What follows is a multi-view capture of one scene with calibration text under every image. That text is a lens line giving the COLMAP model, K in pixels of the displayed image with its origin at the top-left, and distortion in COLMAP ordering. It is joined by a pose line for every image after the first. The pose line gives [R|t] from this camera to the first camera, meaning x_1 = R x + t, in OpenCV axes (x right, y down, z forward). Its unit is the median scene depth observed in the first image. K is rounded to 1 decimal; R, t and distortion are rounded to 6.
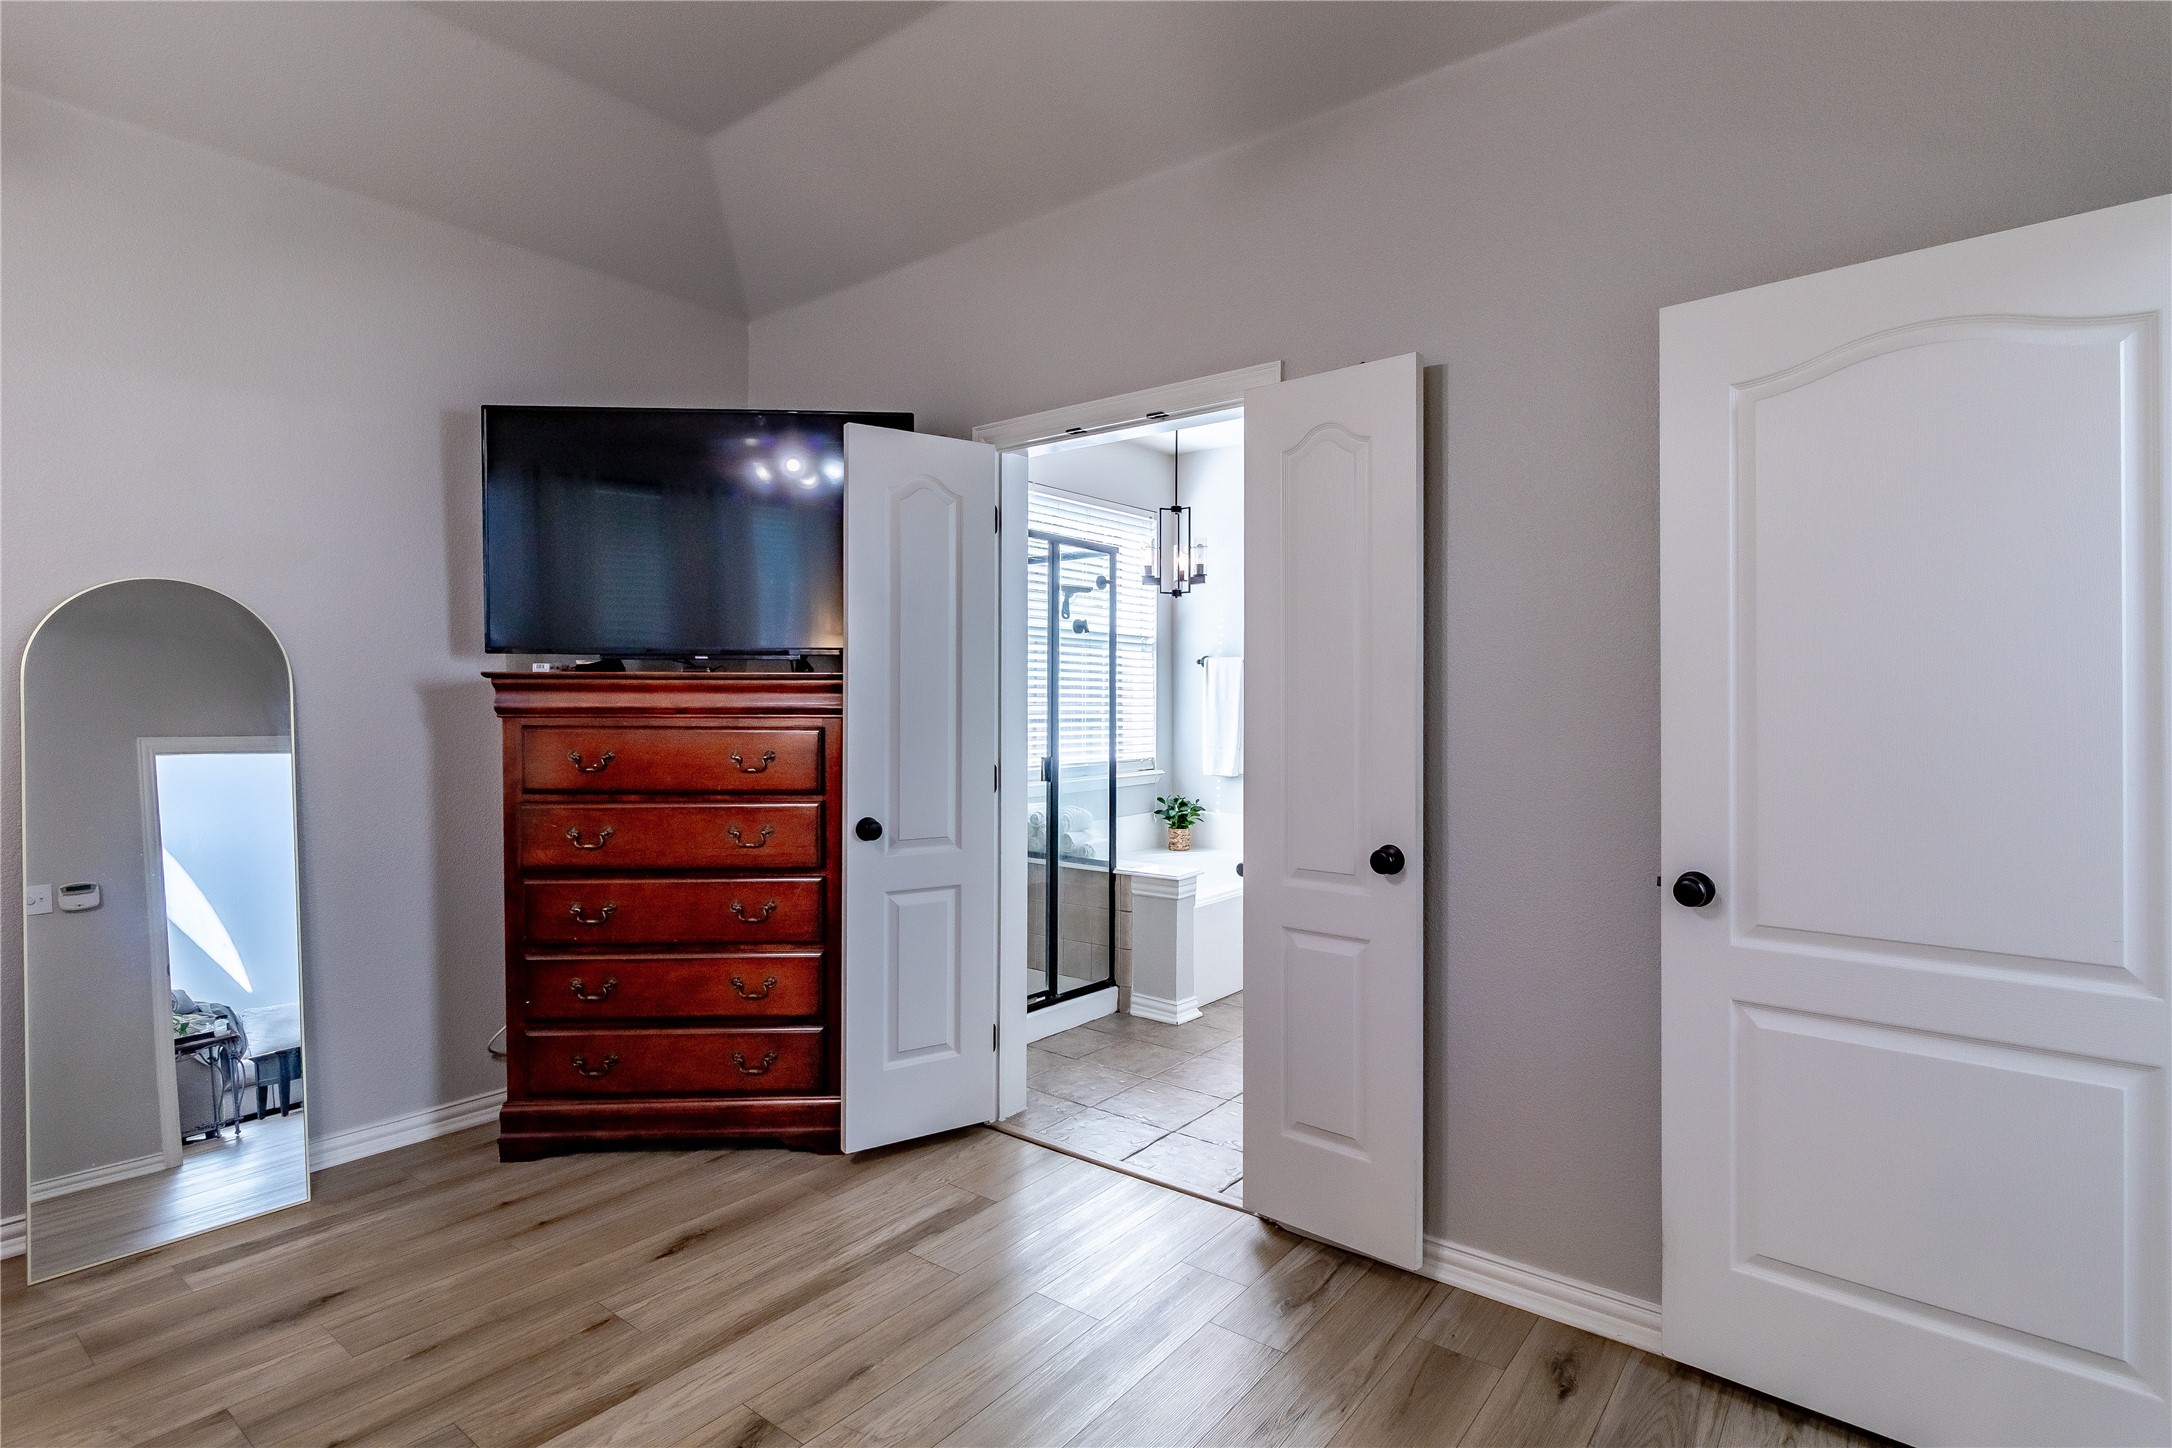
lens RADIAL K [[1060.7, 0, 1106.9], [0, 1060.7, 694.4], [0, 0, 1]] dist [-0.001893, 0.000202]
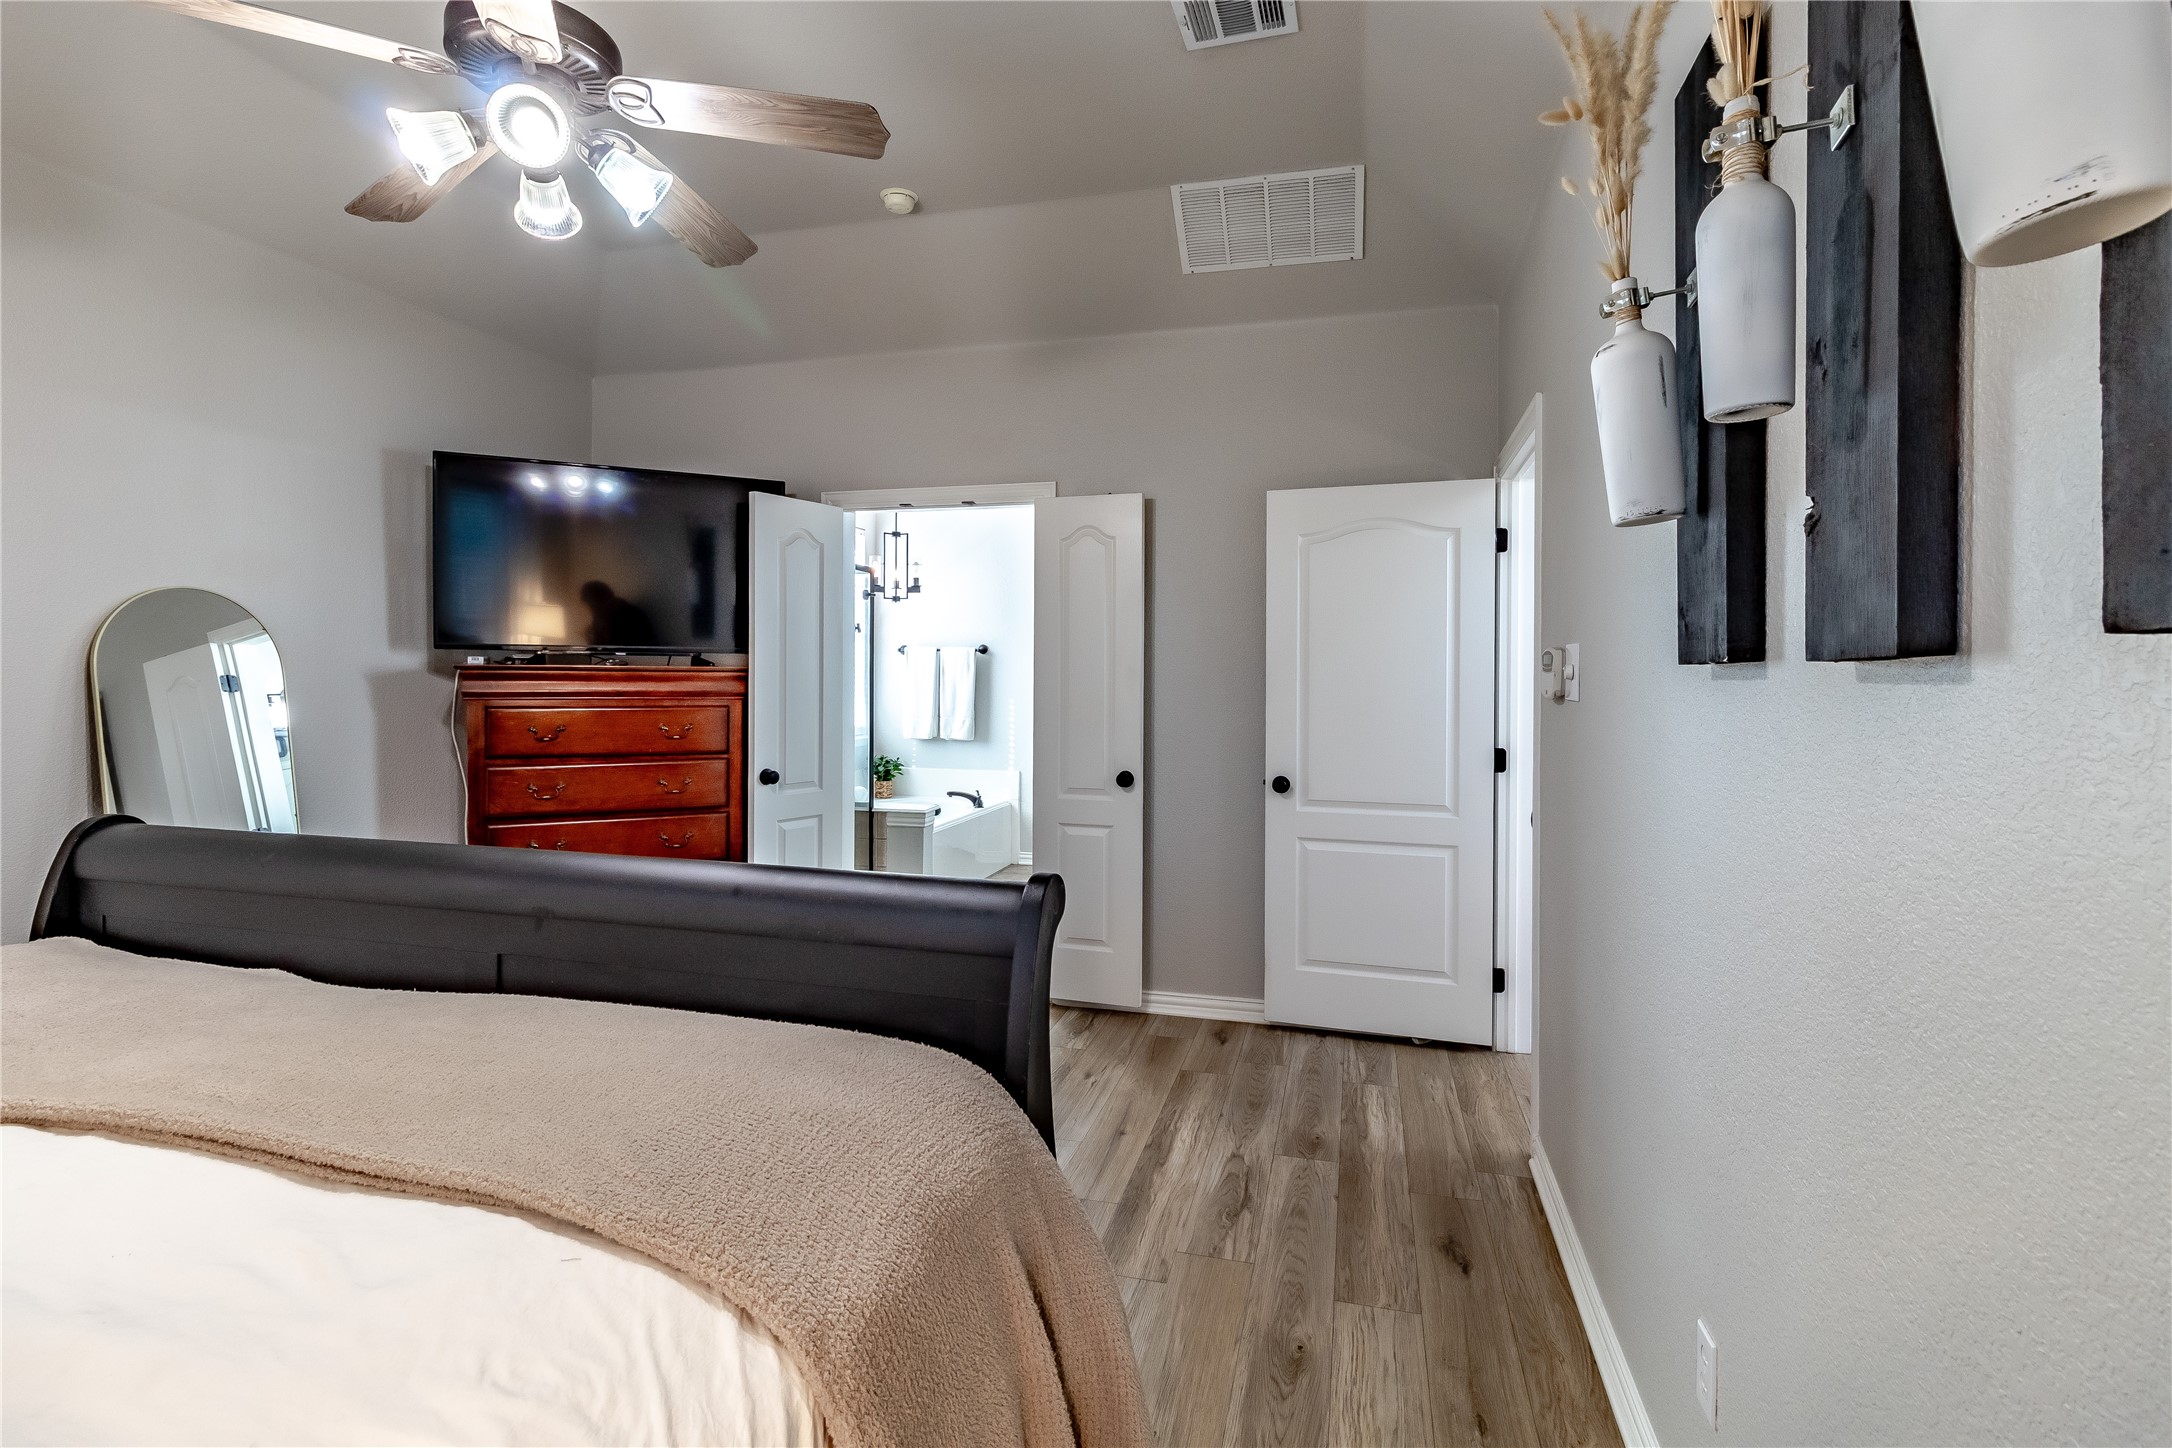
lens RADIAL K [[1006.6, 0, 1075.8], [0, 1006.6, 676.7], [0, 0, 1]] dist [-0.002051, -0.000135]
pose [[0.927412, 0.002278, 0.374033, -0.344419], [-0.006463, 0.999930, 0.009934, -0.024258], [-0.373984, -0.011630, 0.927362, -0.410483]]
